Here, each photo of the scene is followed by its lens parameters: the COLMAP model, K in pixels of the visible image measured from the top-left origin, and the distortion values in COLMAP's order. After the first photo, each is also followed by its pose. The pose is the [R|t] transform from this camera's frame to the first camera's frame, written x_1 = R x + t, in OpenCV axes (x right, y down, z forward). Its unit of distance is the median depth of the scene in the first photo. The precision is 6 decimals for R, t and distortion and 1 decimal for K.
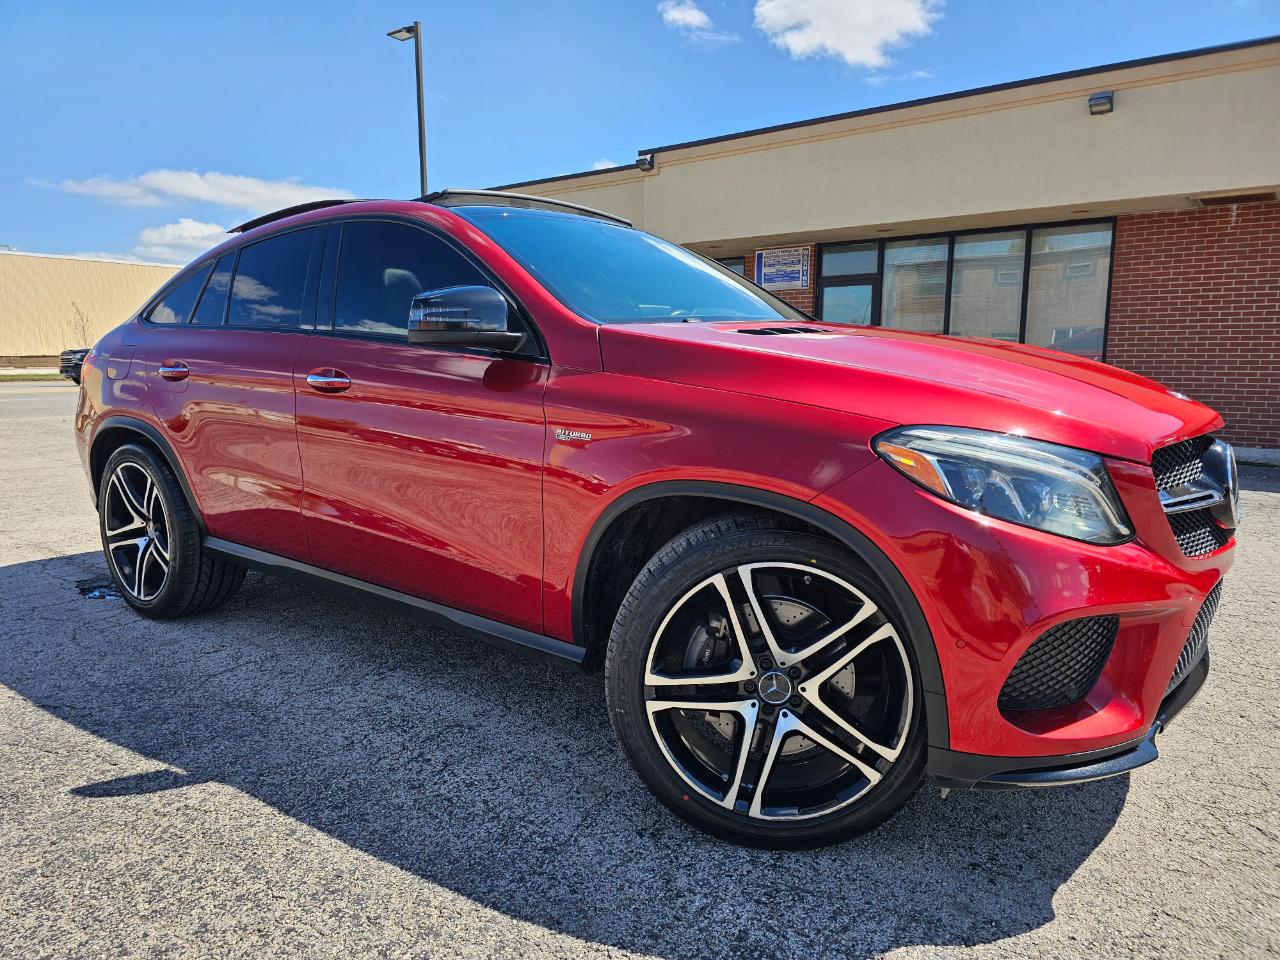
lens RADIAL K [[876.0, 0, 627.9], [0, 876.0, 491.8], [0, 0, 1]] dist [0.041825, -0.041275]
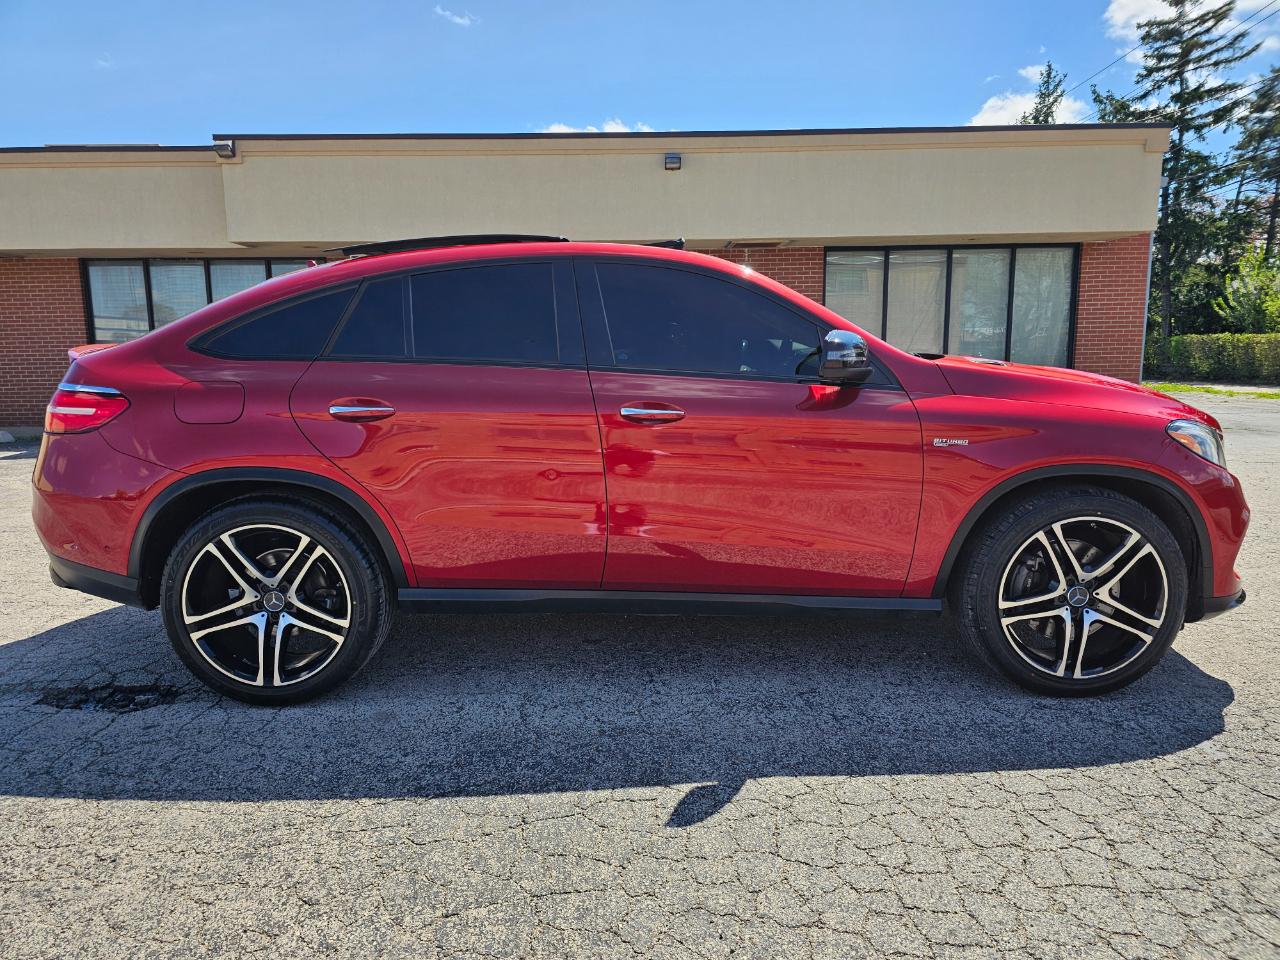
lens RADIAL K [[876.0, 0, 633.1], [0, 876.0, 498.8], [0, 0, 1]] dist [0.041825, -0.041275]
pose [[0.780936, -0.110333, 0.614789, -1.338068], [0.102065, 0.993587, 0.048667, -0.105598], [-0.616216, 0.024743, 0.787189, 0.217170]]
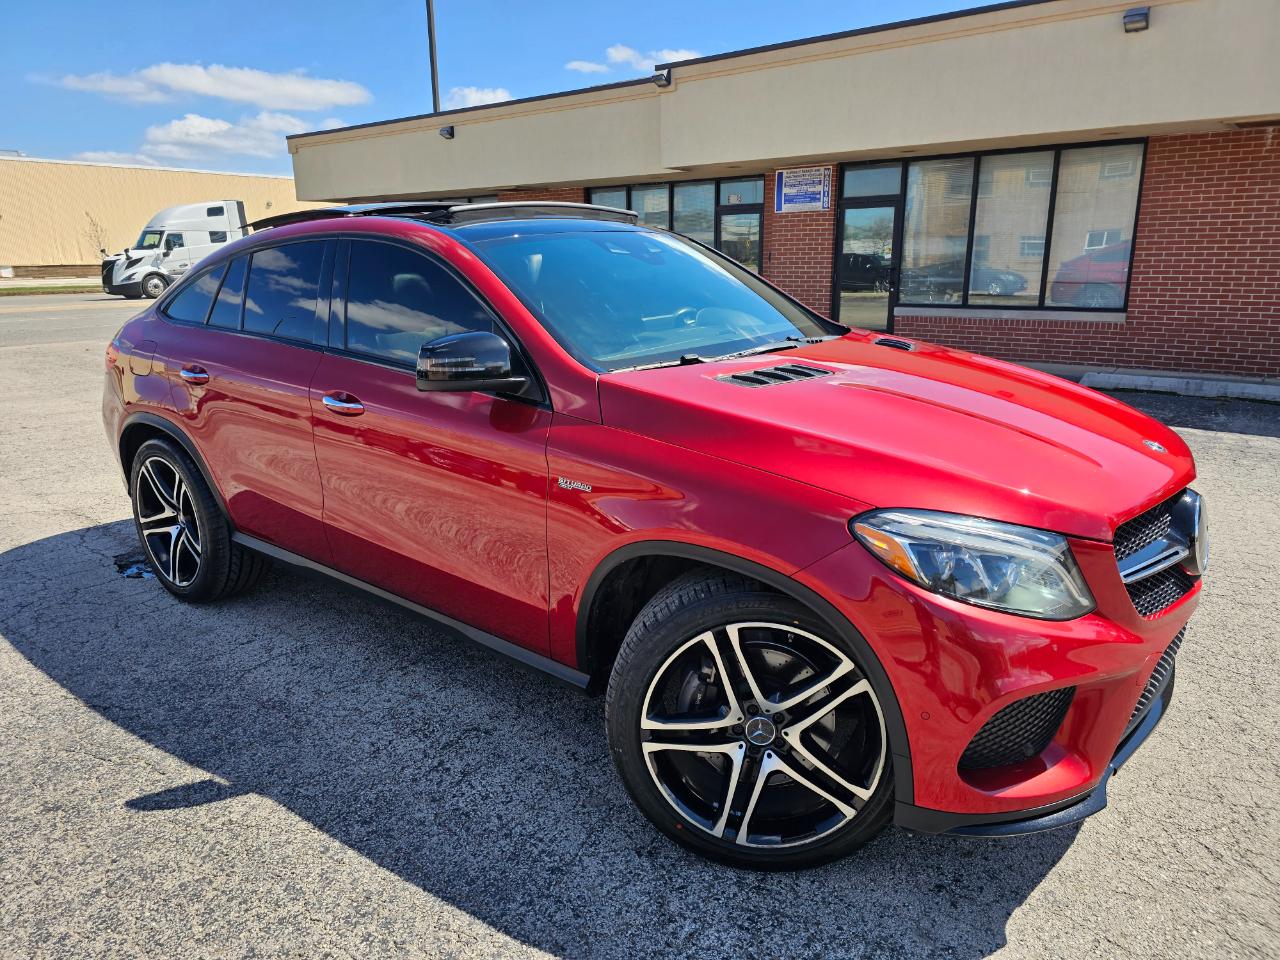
lens RADIAL K [[876.0, 0, 636.1], [0, 876.0, 480.5], [0, 0, 1]] dist [0.041825, -0.041275]
pose [[0.999827, -0.005492, -0.017783, 0.031888], [0.007301, 0.994622, 0.103316, -0.185519], [0.017120, -0.103428, 0.994490, -0.049965]]
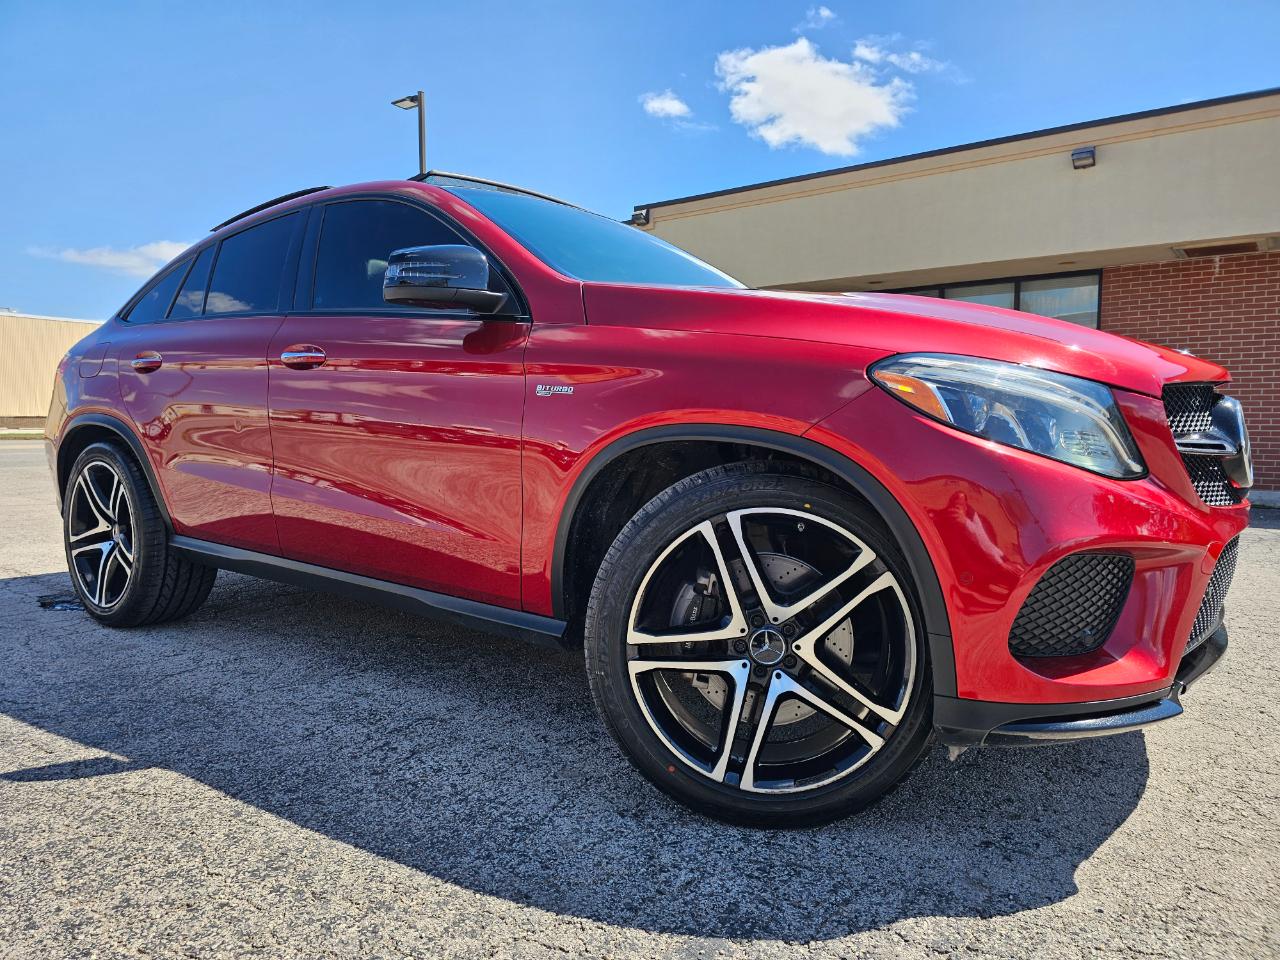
lens RADIAL K [[876.0, 0, 637.7], [0, 876.0, 490.9], [0, 0, 1]] dist [0.041825, -0.041275]
pose [[0.999876, 0.005109, 0.014880, 0.014889], [-0.003891, 0.996726, -0.080766, 0.125086], [-0.015243, 0.080698, 0.996622, 0.062688]]
